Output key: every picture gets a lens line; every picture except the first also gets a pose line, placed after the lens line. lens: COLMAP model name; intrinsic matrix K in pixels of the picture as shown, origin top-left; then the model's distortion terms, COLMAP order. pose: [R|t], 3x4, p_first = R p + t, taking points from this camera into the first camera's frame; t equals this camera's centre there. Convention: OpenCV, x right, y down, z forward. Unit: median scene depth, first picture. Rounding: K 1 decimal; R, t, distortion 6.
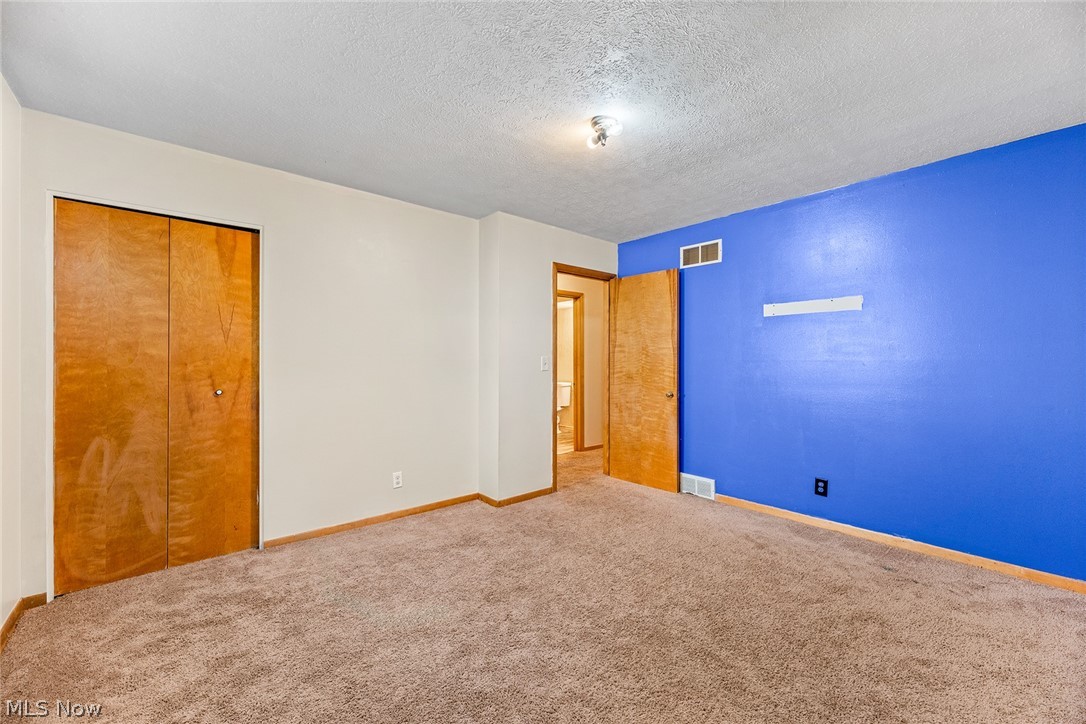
lens RADIAL K [[439.8, 0, 543.0], [0, 439.8, 362.0], [0, 0, 1]] dist [-0.000559, 0.000034]
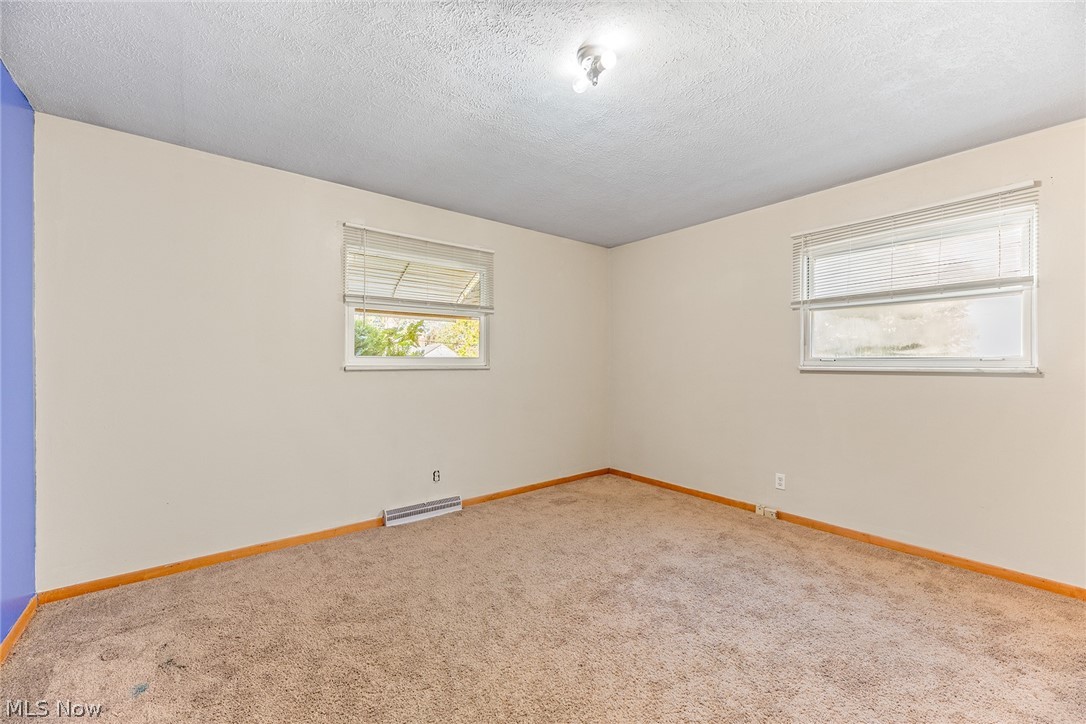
lens RADIAL K [[439.8, 0, 543.0], [0, 439.8, 362.0], [0, 0, 1]] dist [-0.000559, 0.000034]
pose [[-0.998426, 0.007971, 0.055513, 0.159167], [0.008211, 0.999958, 0.004098, -0.011709], [-0.055478, 0.004548, -0.998450, 1.611805]]
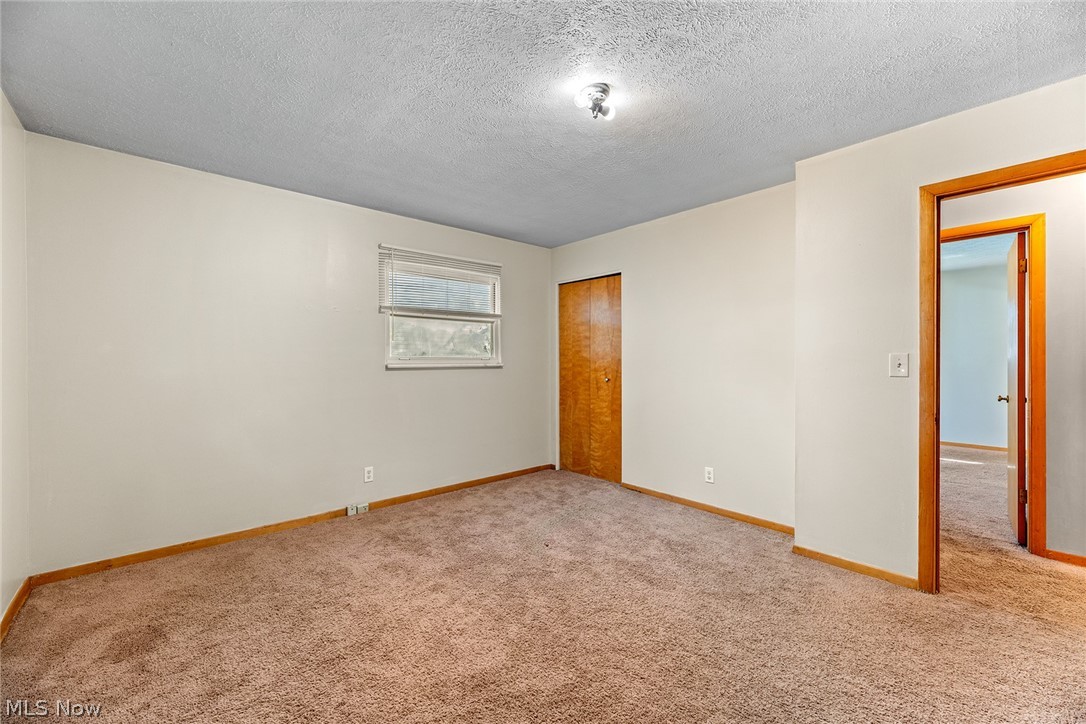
lens RADIAL K [[439.8, 0, 543.0], [0, 439.8, 362.0], [0, 0, 1]] dist [-0.000559, 0.000034]
pose [[0.008563, 0.006562, -0.999942, 0.916342], [-0.000571, 0.999978, 0.006557, -0.005504], [0.999963, 0.000515, 0.008567, 0.788993]]
